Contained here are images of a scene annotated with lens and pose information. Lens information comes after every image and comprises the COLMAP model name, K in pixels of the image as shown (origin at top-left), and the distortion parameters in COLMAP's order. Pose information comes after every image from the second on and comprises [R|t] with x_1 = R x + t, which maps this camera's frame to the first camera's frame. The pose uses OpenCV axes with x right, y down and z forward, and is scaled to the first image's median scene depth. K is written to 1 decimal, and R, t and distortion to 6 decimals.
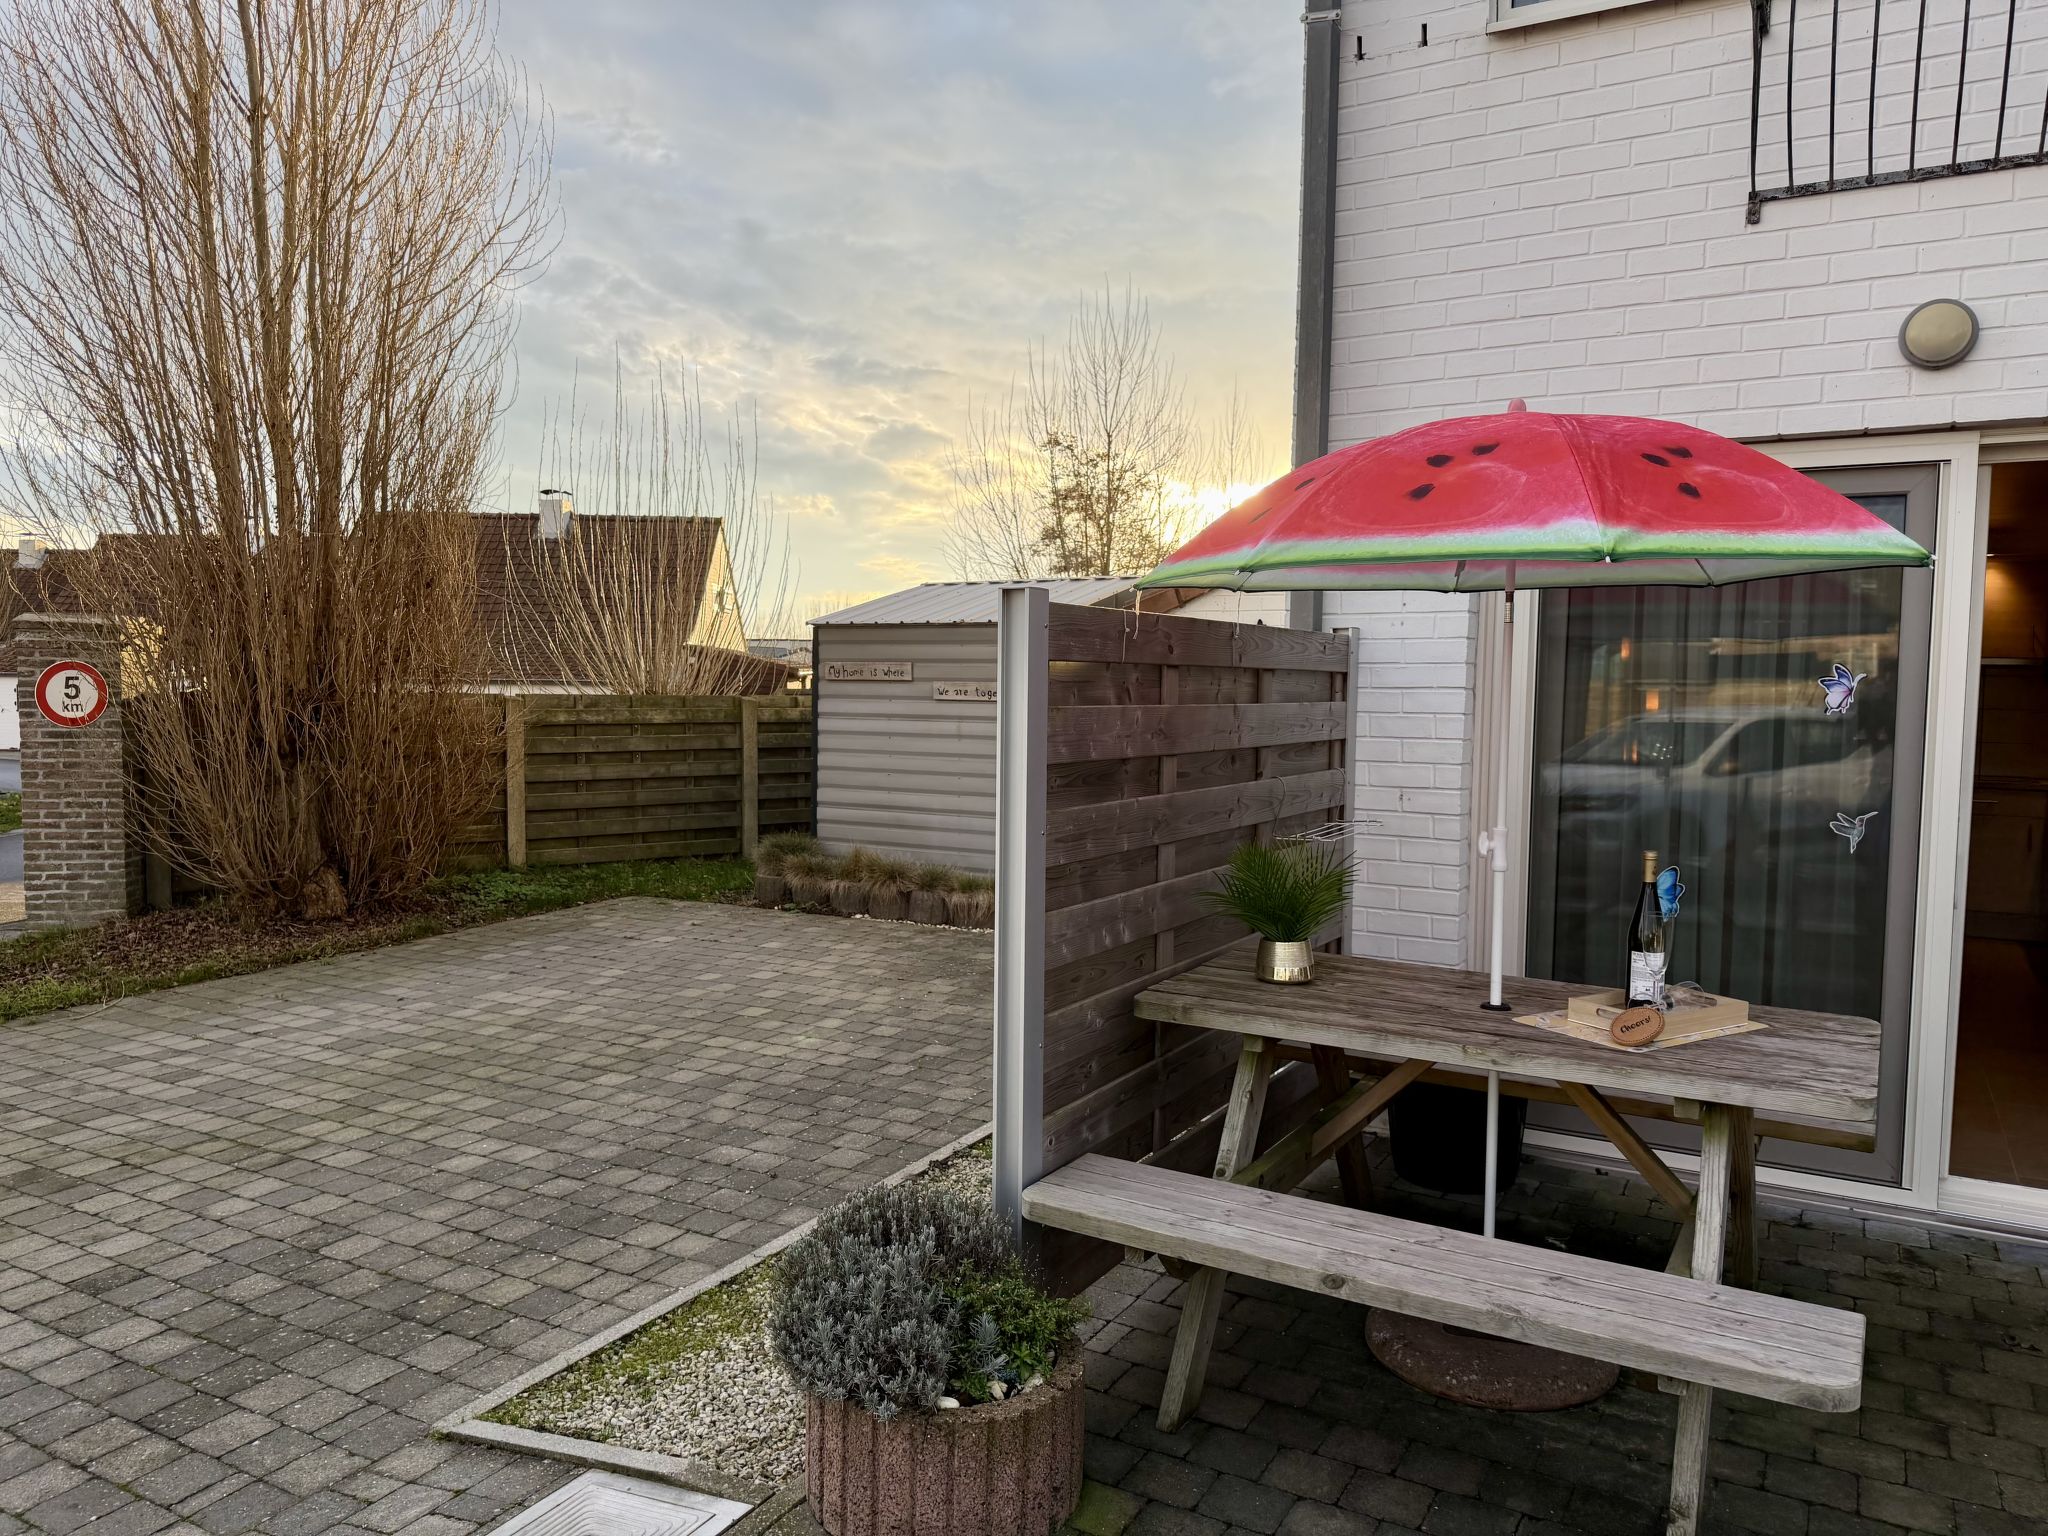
lens RADIAL K [[1429.8, 0, 1002.2], [0, 1429.8, 770.5], [0, 0, 1]] dist [0.087625, -0.124449]
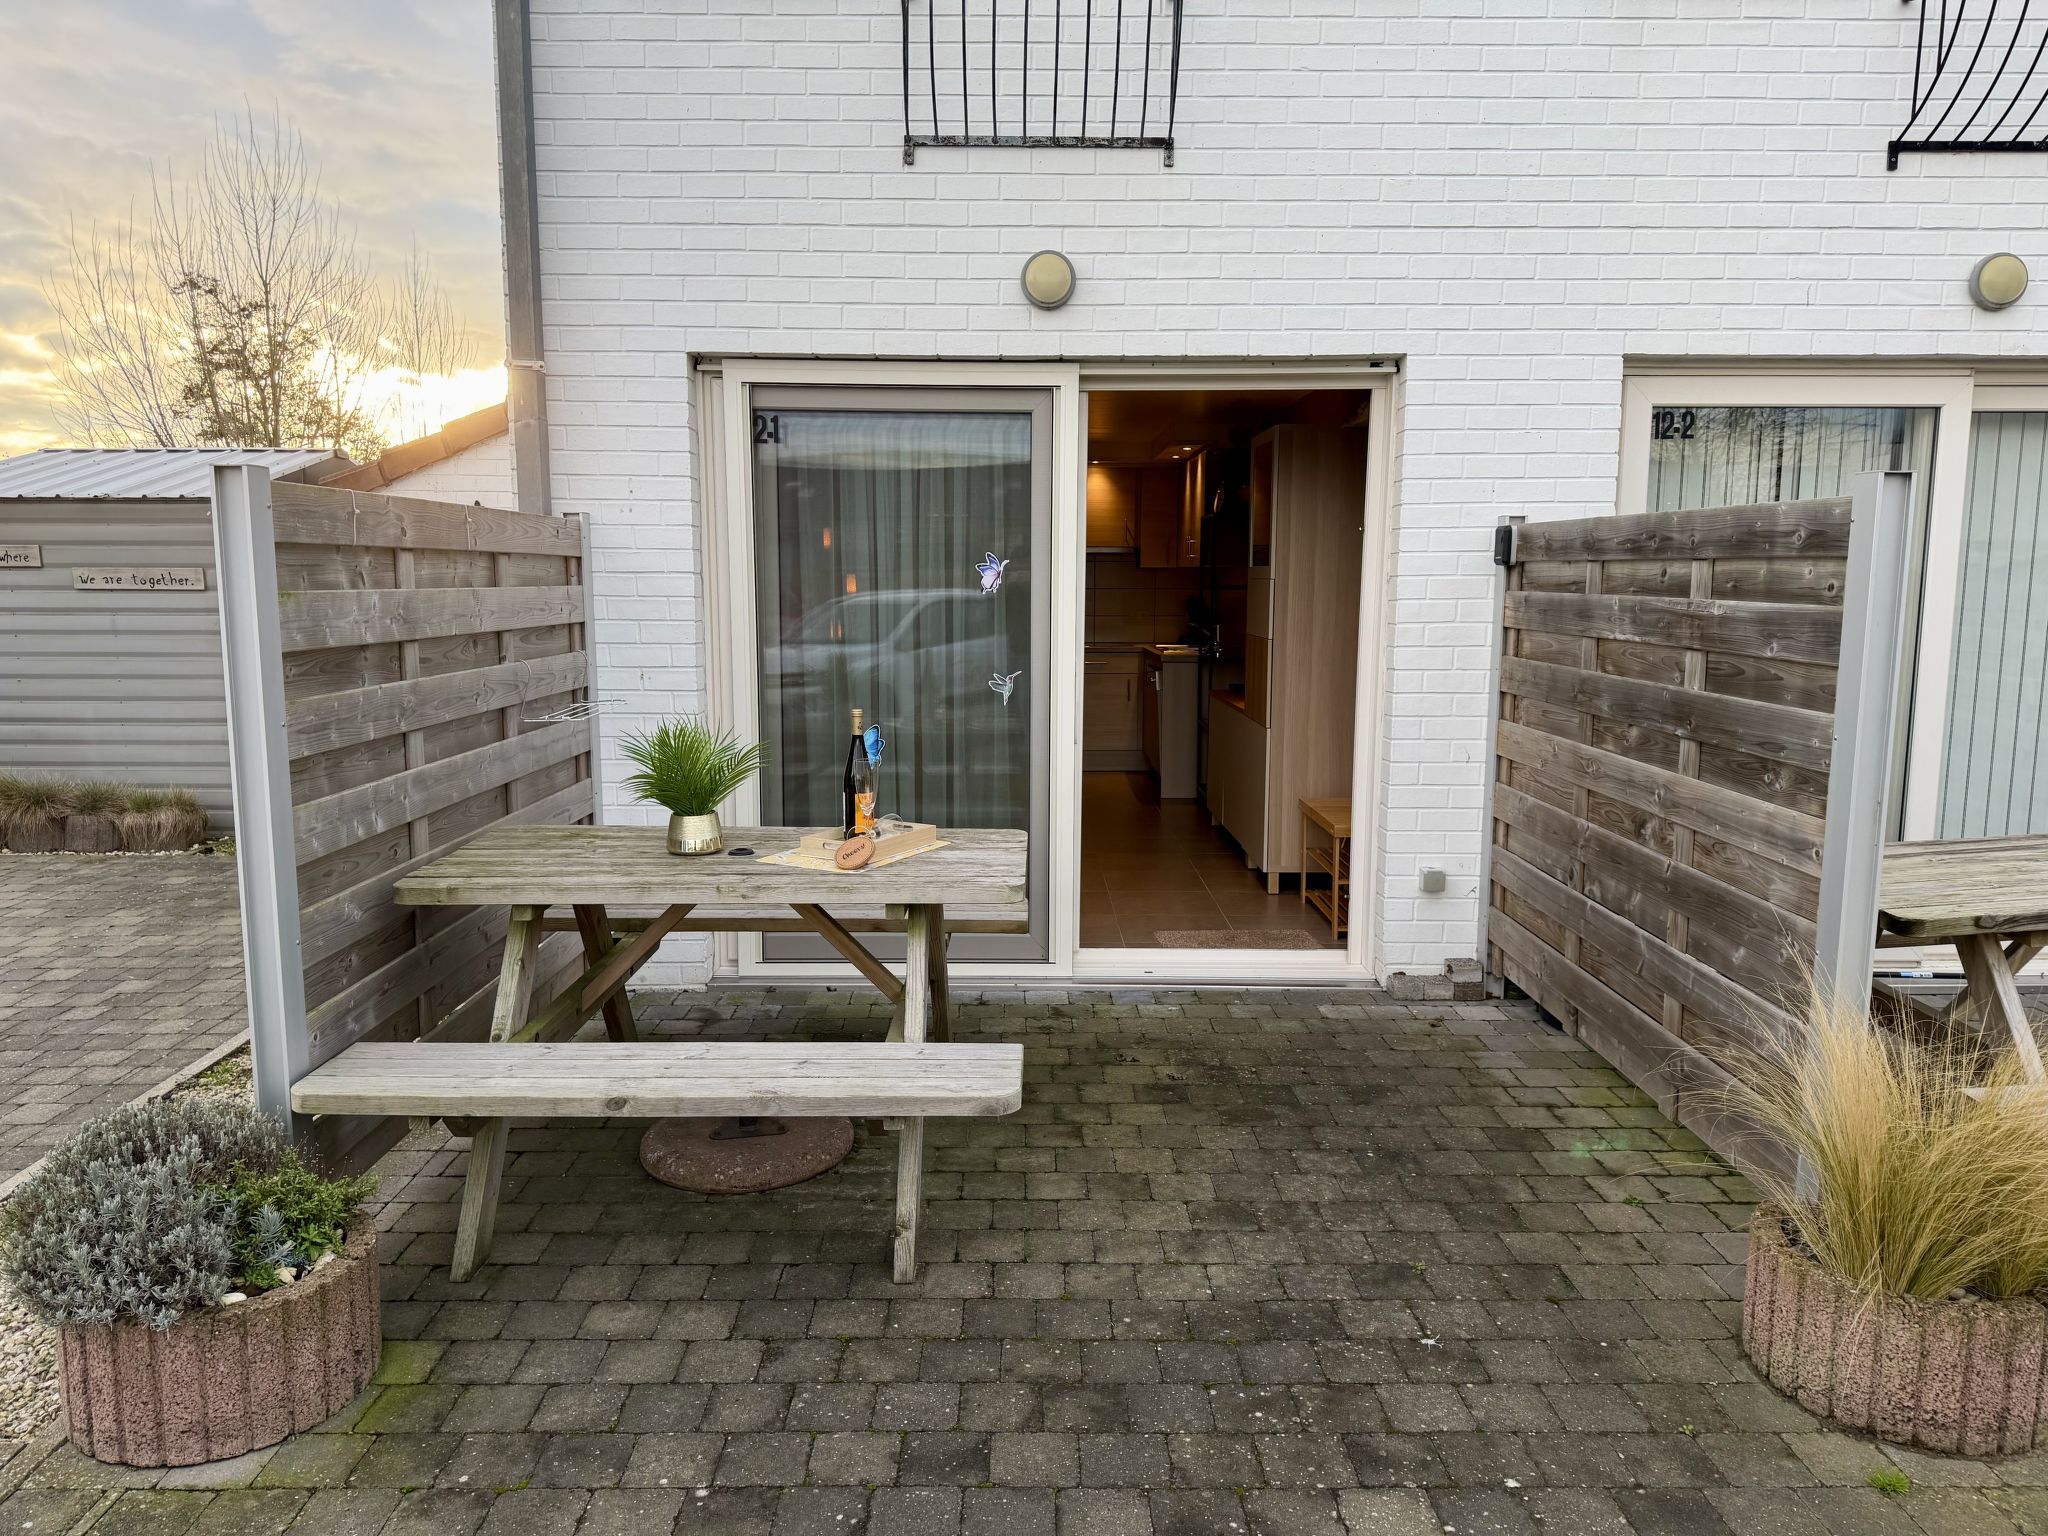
lens RADIAL K [[1453.8, 0, 1024.0], [0, 1453.8, 768.0], [0, 0, 1]] dist [0.078450, -0.085850]
pose [[0.857961, -0.076395, 0.508002, -0.043660], [0.038701, 0.995682, 0.084372, 0.008032], [-0.512254, -0.052728, 0.857214, -0.092044]]
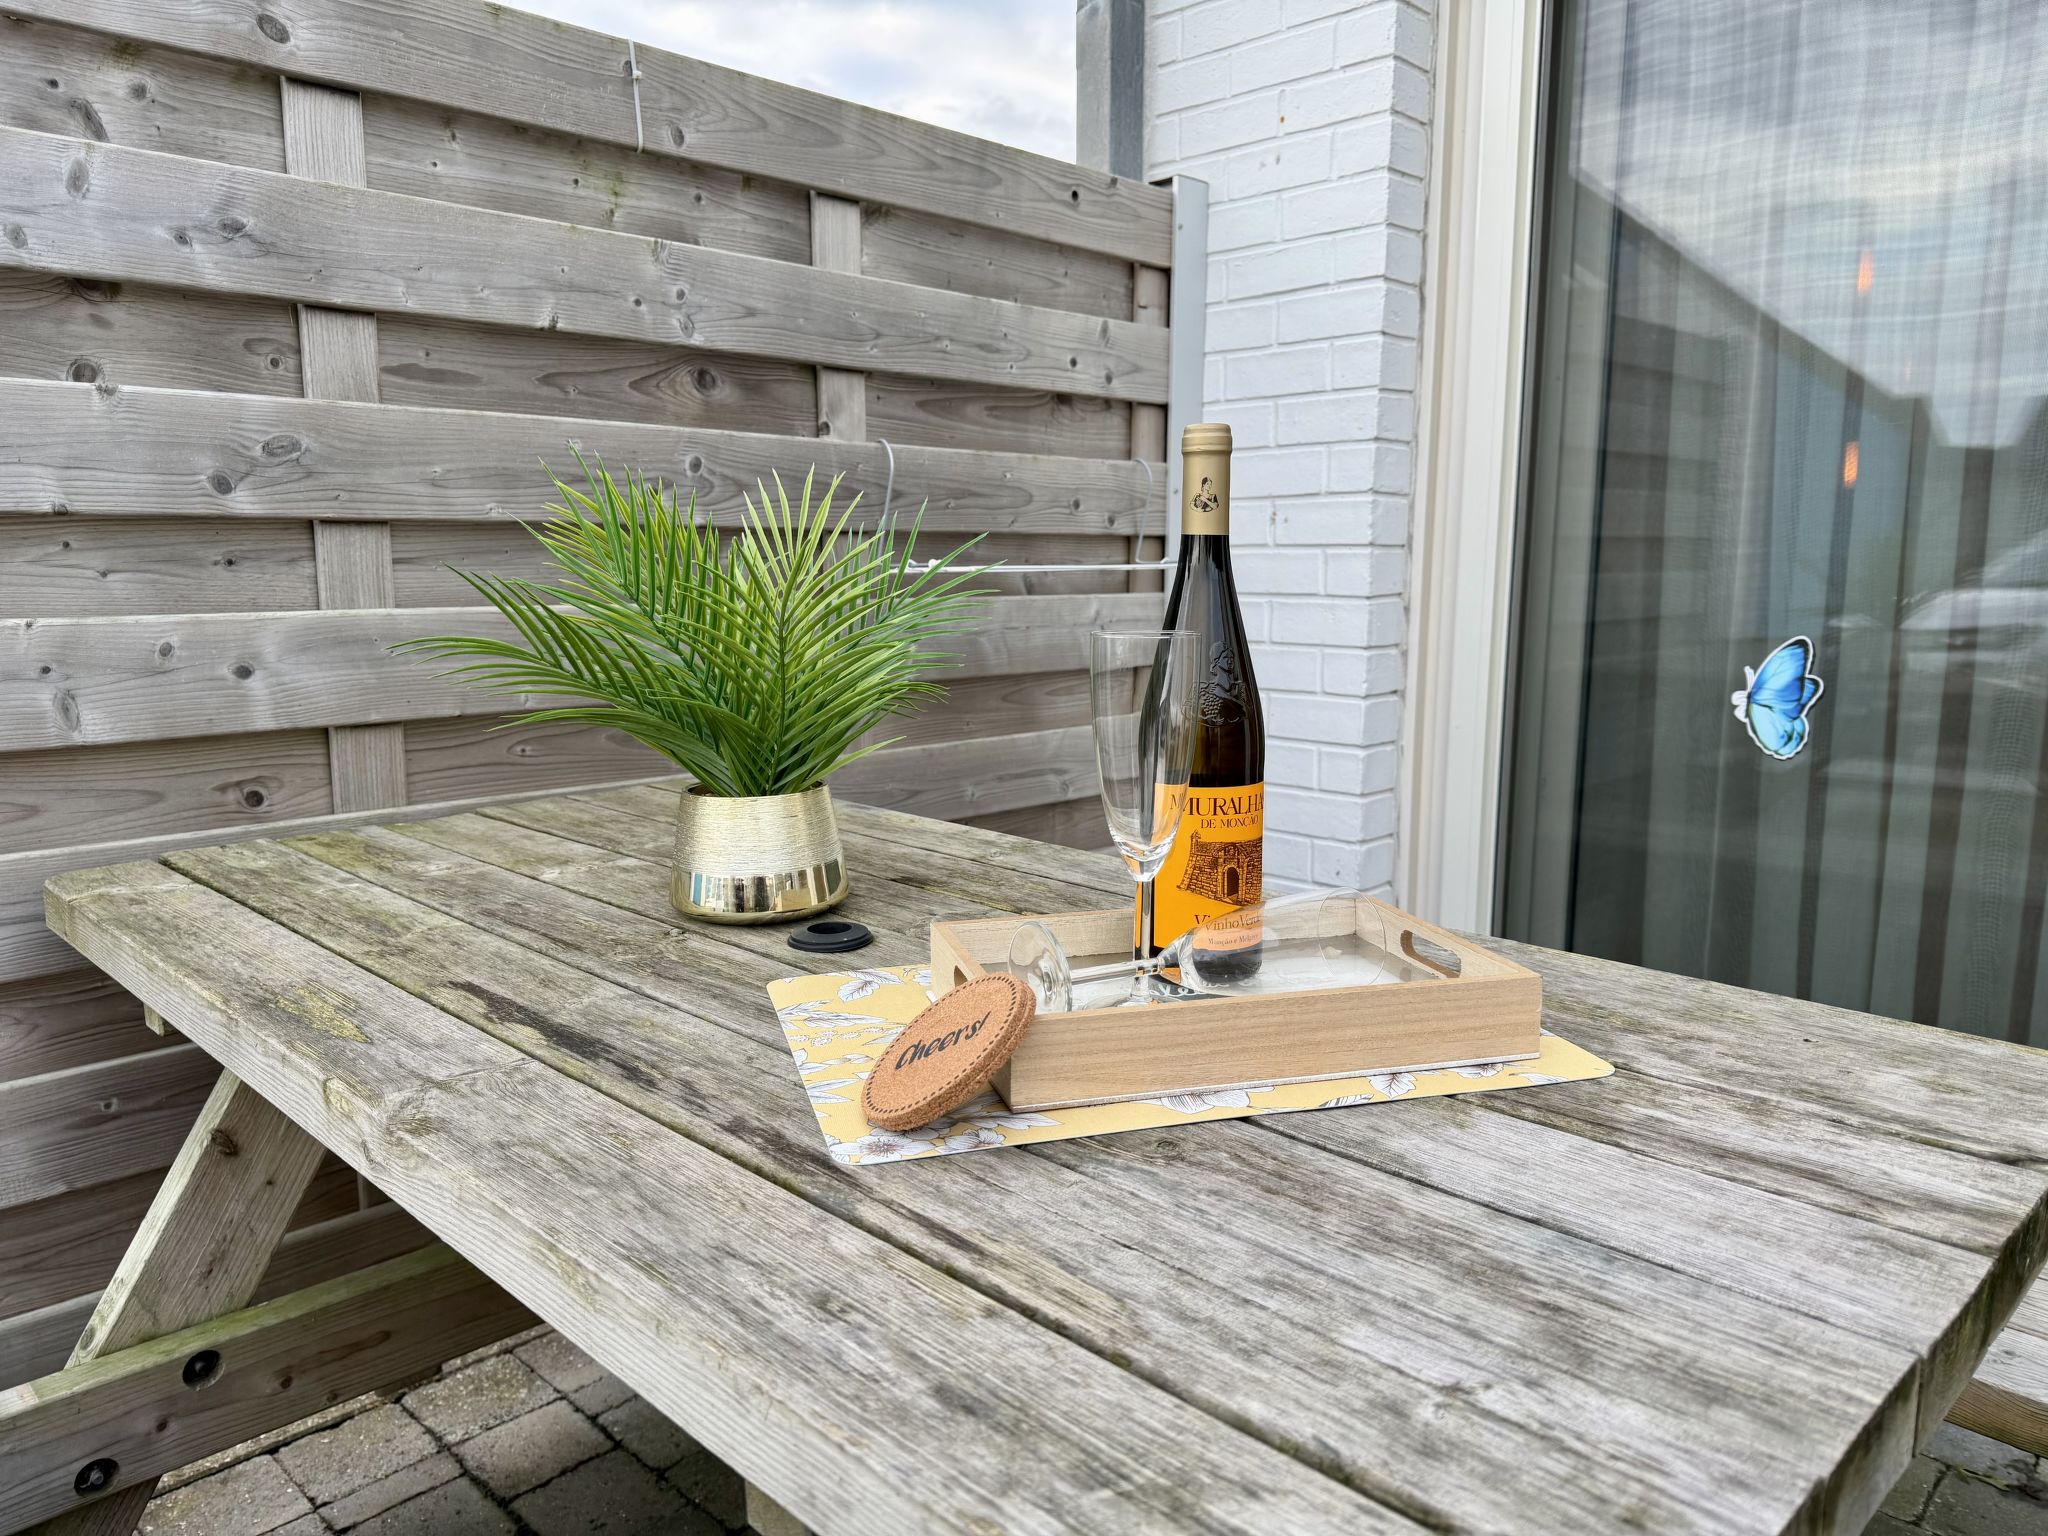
lens RADIAL K [[1453.8, 0, 1024.0], [0, 1453.8, 768.0], [0, 0, 1]] dist [0.078450, -0.085850]
pose [[0.968716, 0.030375, -0.246306, 0.450095], [-0.010066, 0.996474, 0.083296, 0.092762], [0.247968, -0.078210, 0.965606, 0.648476]]
